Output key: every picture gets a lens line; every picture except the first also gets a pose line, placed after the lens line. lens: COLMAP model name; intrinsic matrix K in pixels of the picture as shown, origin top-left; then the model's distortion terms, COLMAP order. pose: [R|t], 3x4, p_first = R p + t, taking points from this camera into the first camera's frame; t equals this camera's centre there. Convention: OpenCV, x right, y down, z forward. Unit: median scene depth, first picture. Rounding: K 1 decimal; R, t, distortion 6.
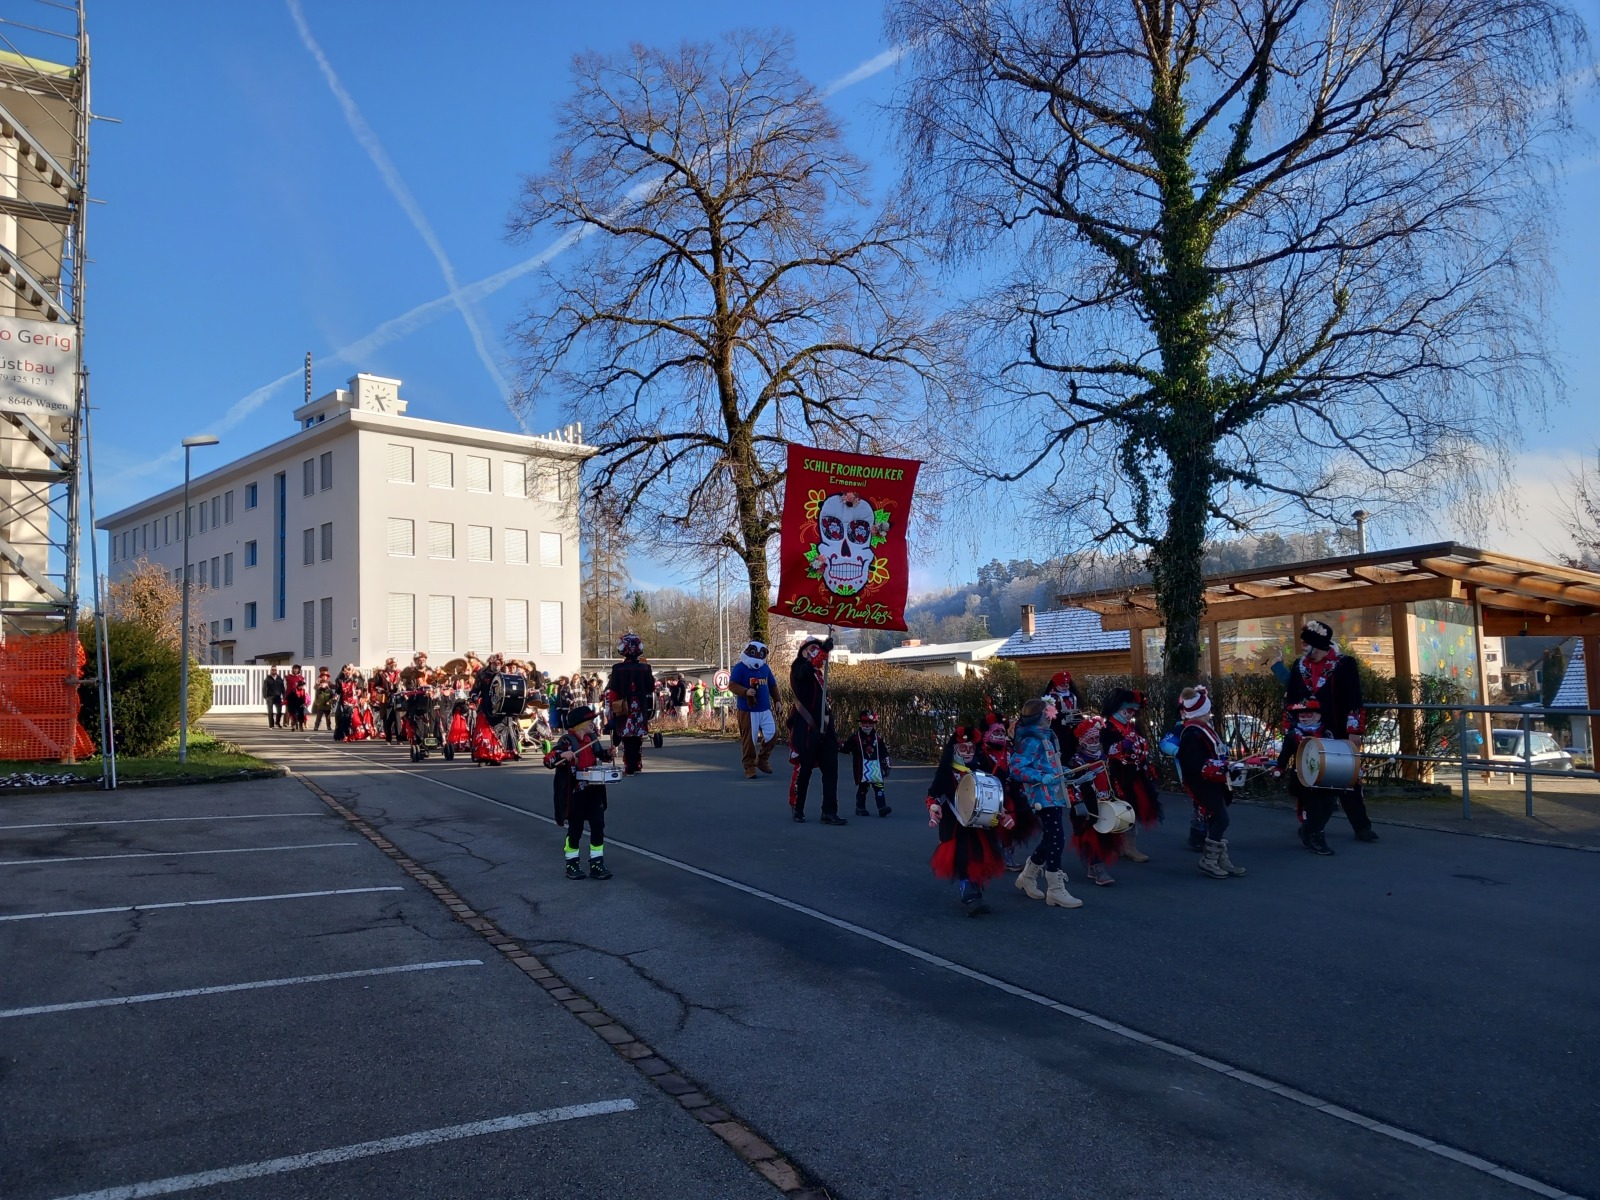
lens RADIAL K [[1274.8, 0, 766.3], [0, 1274.8, 596.5], [0, 0, 1]] dist [0.084528, -0.107887]
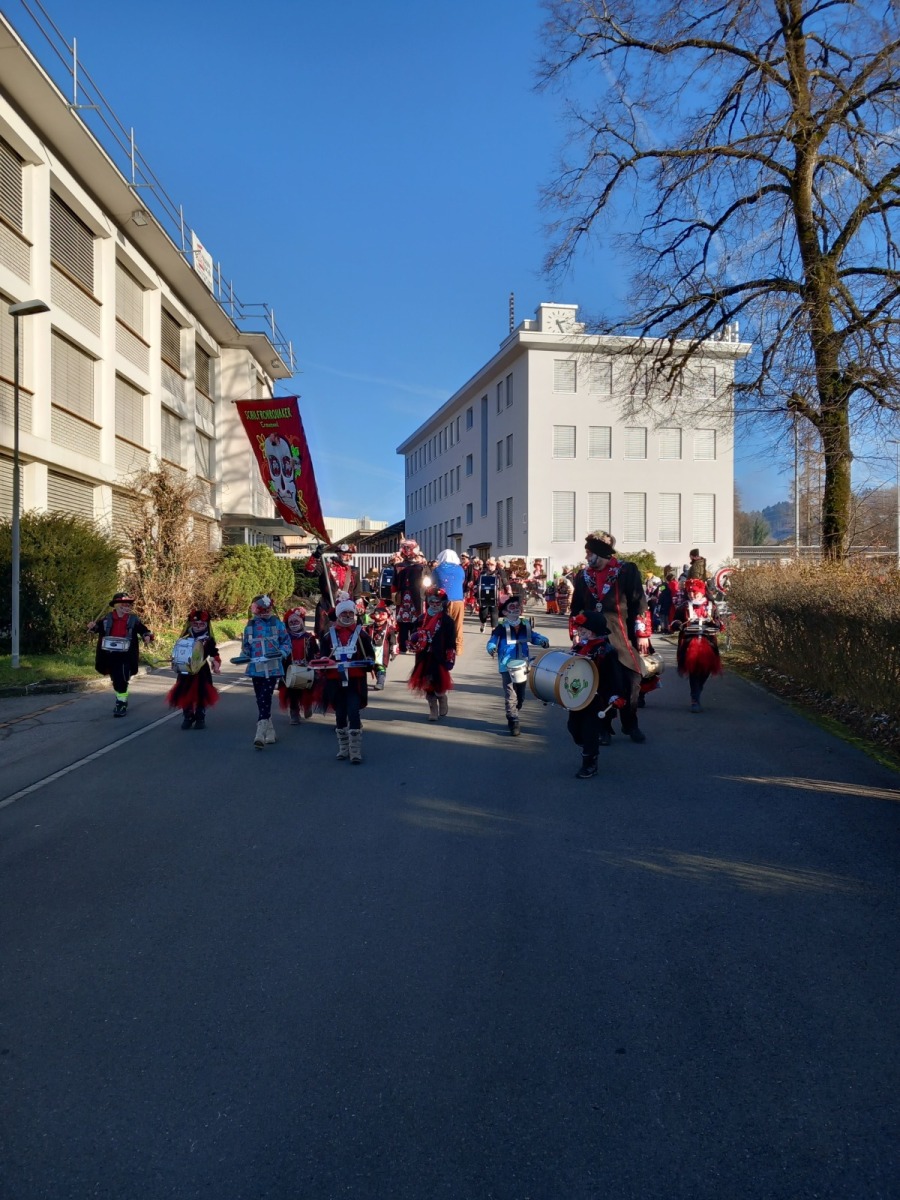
lens RADIAL K [[956.8, 0, 450.0], [0, 956.8, 600.0], [0, 0, 1]] dist [0.046845, 0.004573]
pose [[0.869519, 0.026014, -0.493215, 0.082617], [0.024359, 0.995138, 0.095430, 0.015075], [0.493299, -0.094992, 0.864657, 0.338925]]
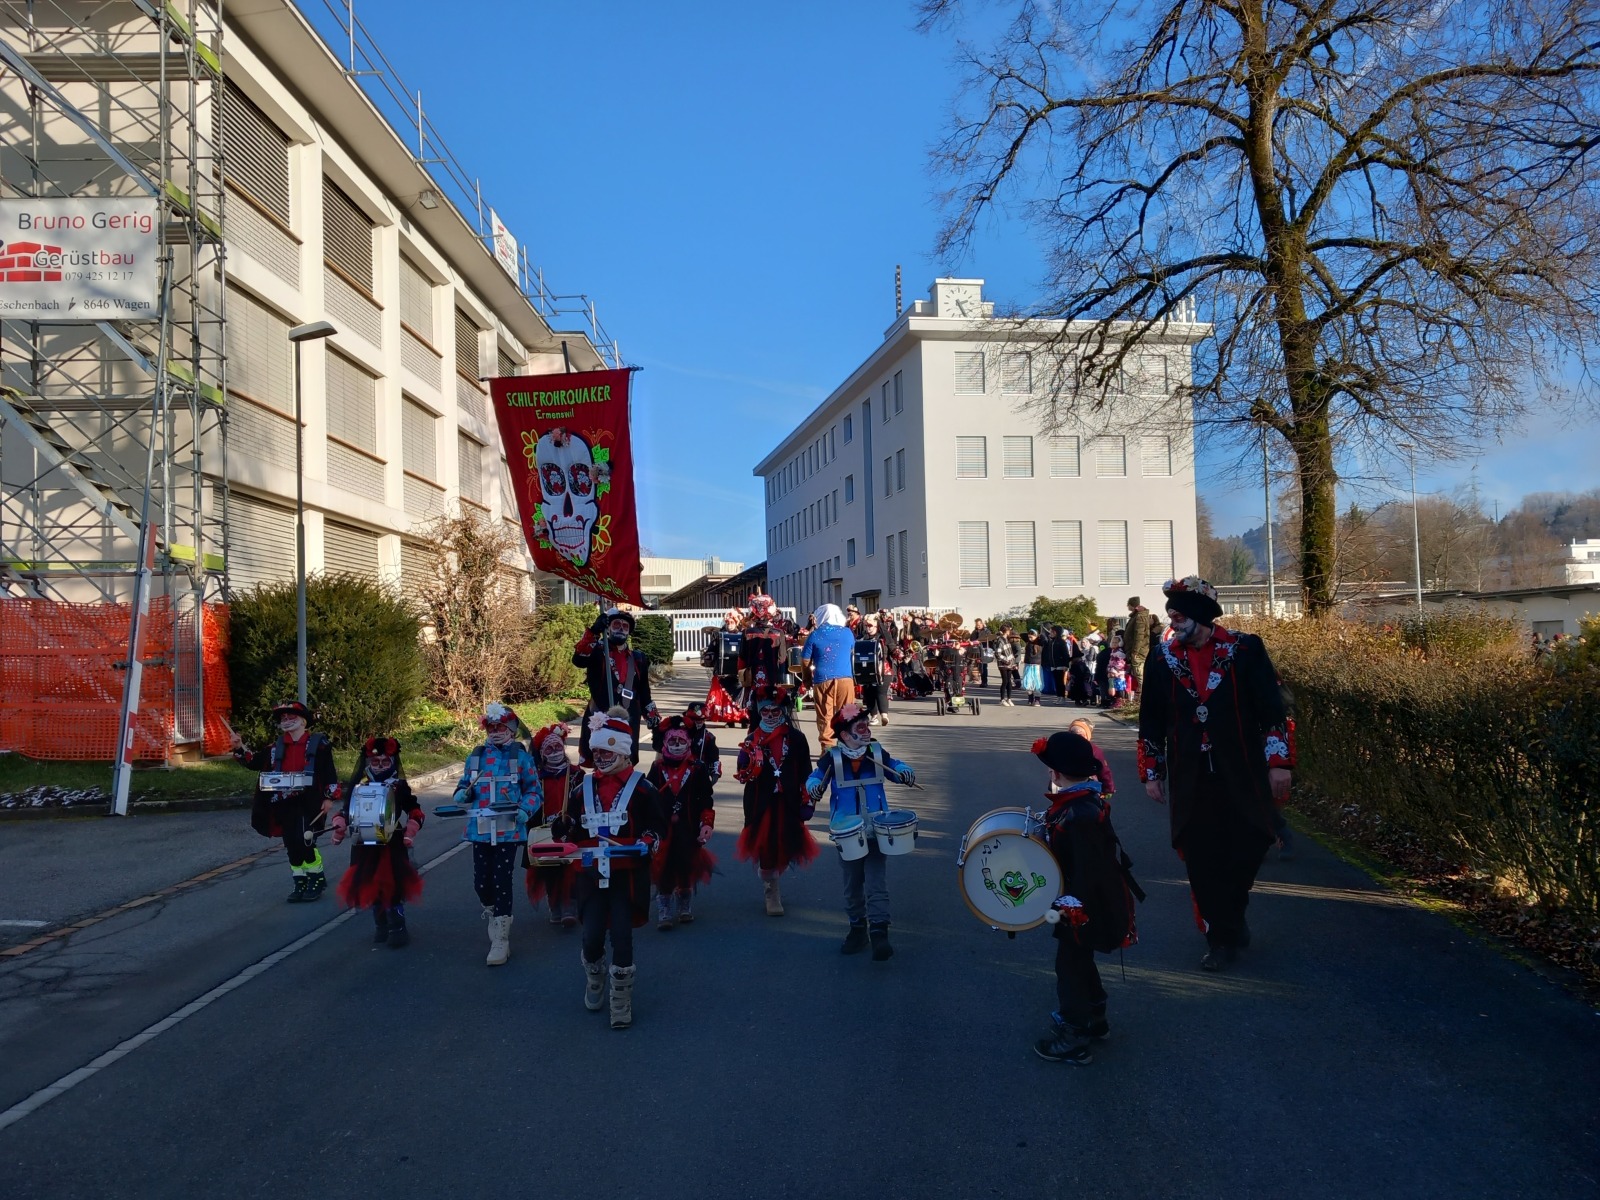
lens RADIAL K [[1274.8, 0, 766.3], [0, 1274.8, 596.5], [0, 0, 1]] dist [0.084528, -0.107887]
pose [[0.845089, -0.023651, -0.534102, 0.099970], [0.054006, 0.997687, 0.041273, 0.007948], [0.531890, -0.063724, 0.844412, 0.306864]]
